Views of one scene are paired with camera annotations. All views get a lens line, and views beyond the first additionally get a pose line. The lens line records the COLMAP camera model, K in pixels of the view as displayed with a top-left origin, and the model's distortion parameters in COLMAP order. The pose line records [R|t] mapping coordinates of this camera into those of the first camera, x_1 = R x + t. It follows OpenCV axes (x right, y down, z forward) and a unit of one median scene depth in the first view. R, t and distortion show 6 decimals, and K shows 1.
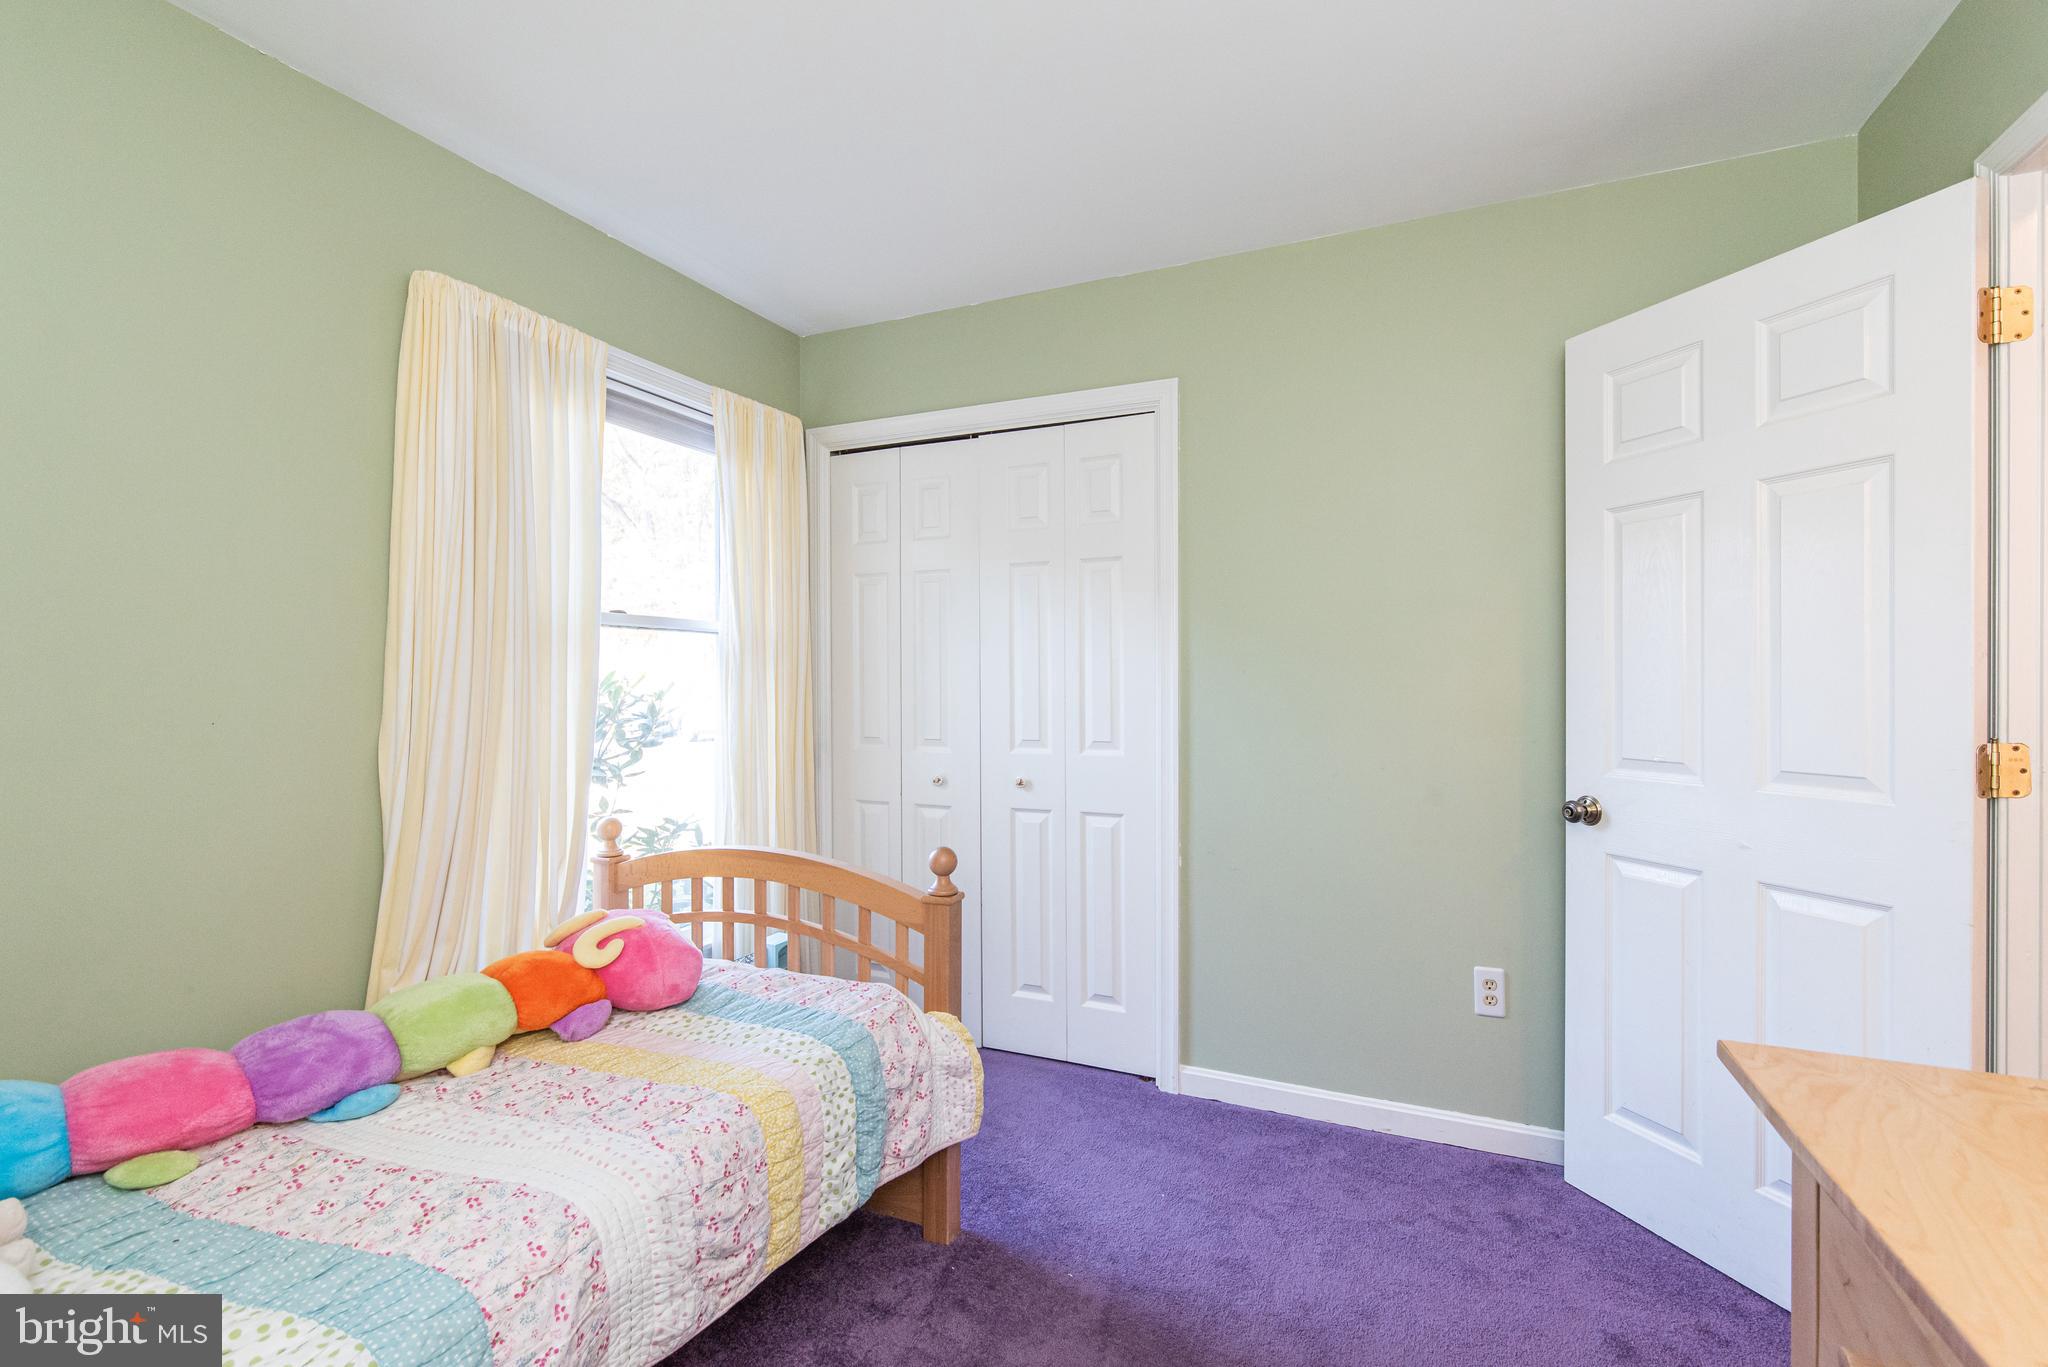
lens RADIAL K [[914.1, 0, 1025.3], [0, 914.1, 693.8], [0, 0, 1]] dist [-0.004057, -0.001194]
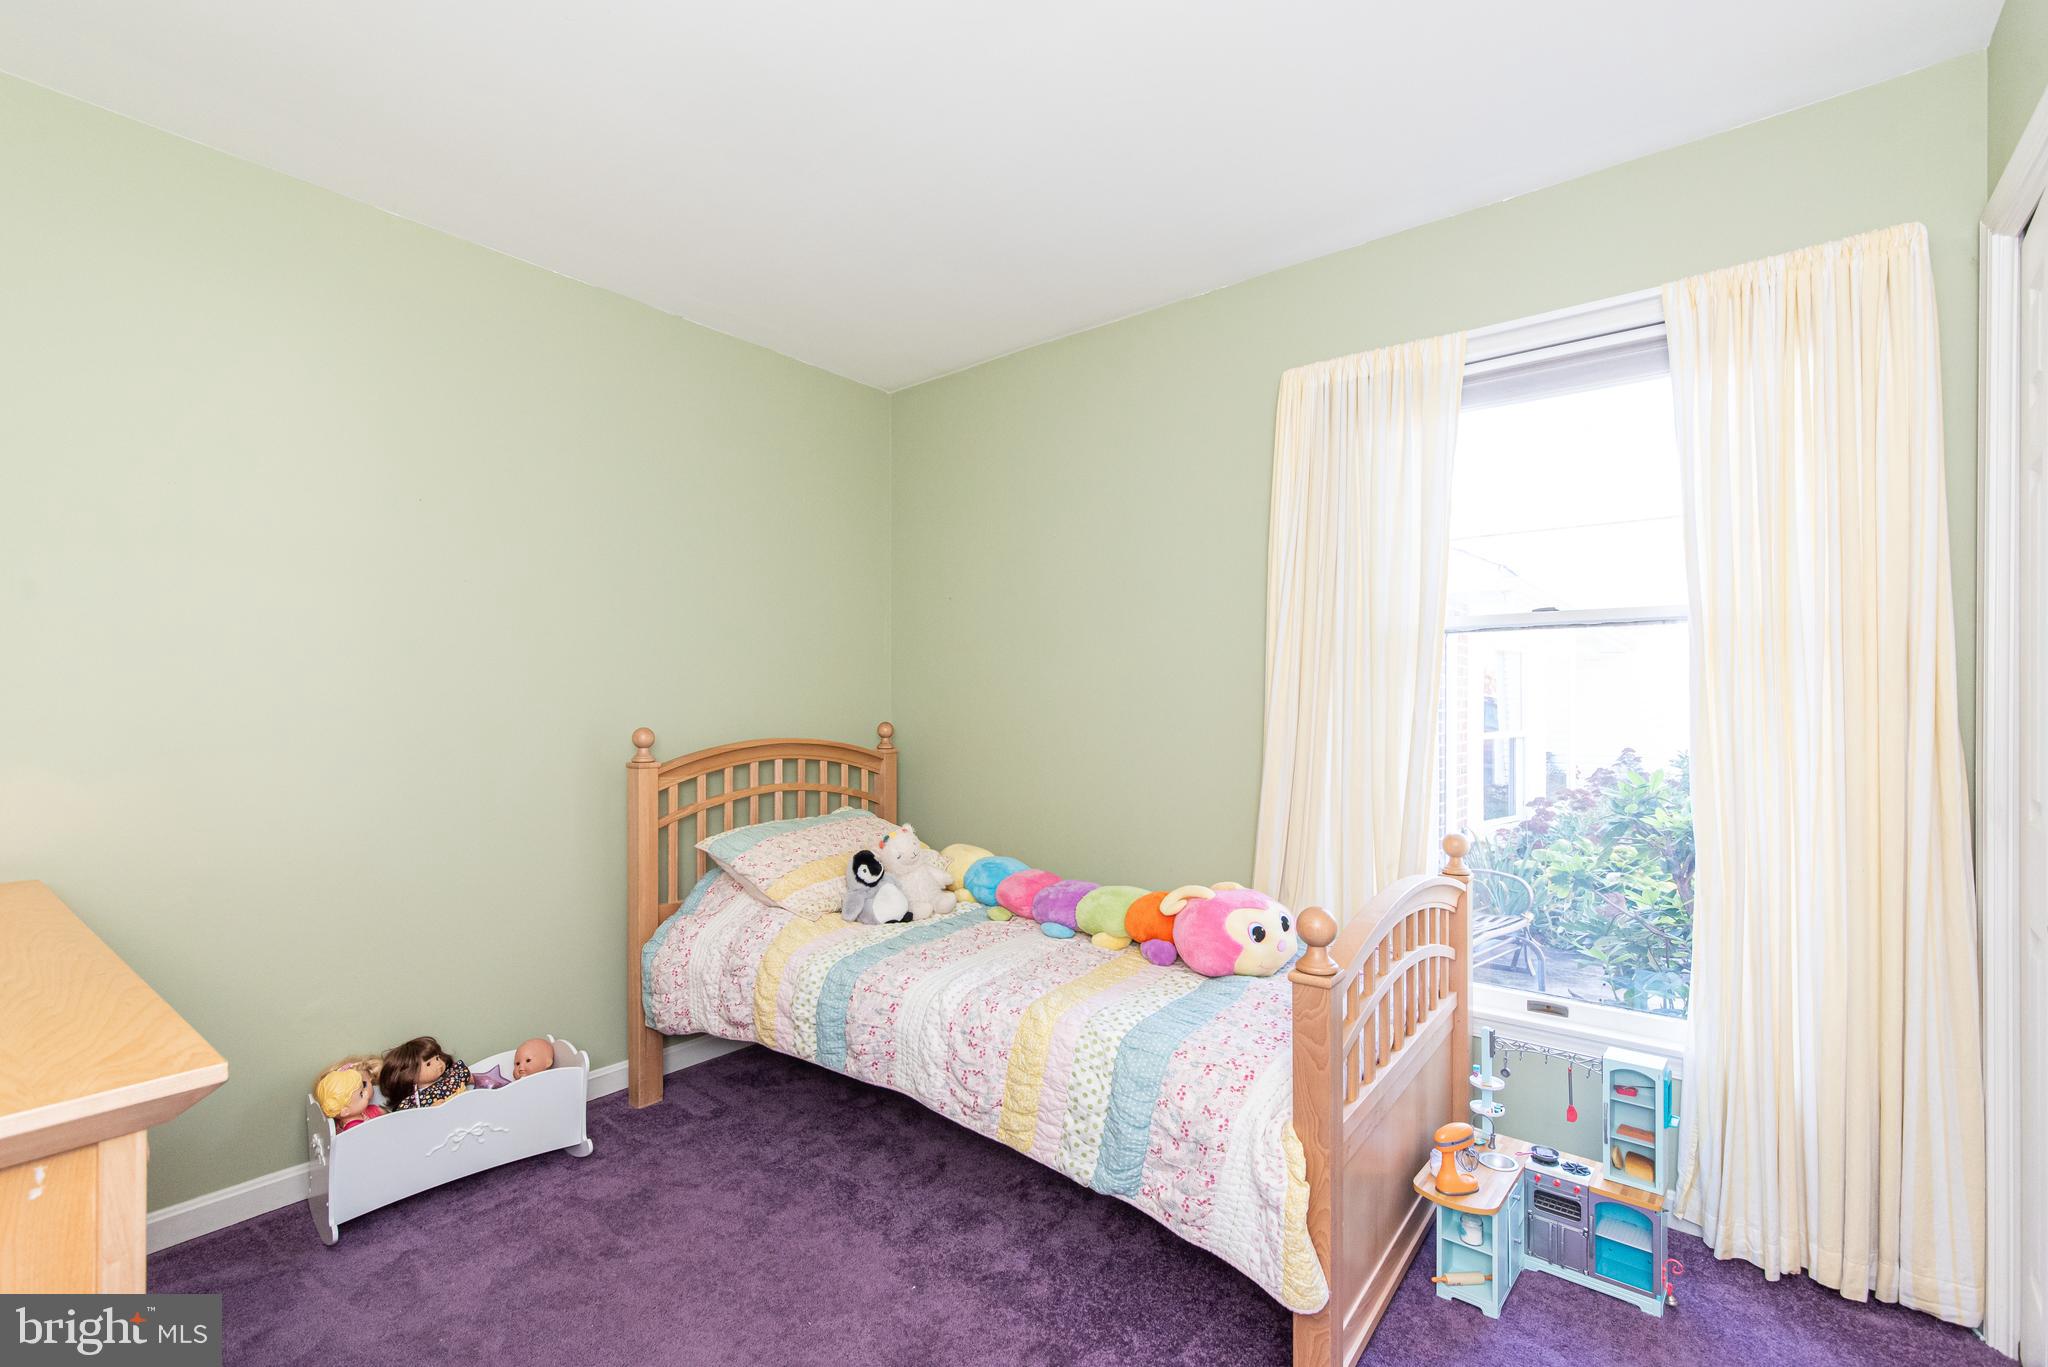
lens RADIAL K [[898.0, 0, 1030.7], [0, 898.0, 693.9], [0, 0, 1]] dist [-0.001193, -0.000558]
pose [[-0.227288, 0.010719, -0.973769, 0.630529], [-0.003986, 0.999921, 0.011937, -0.016635], [0.973819, 0.006595, -0.227227, 0.869328]]
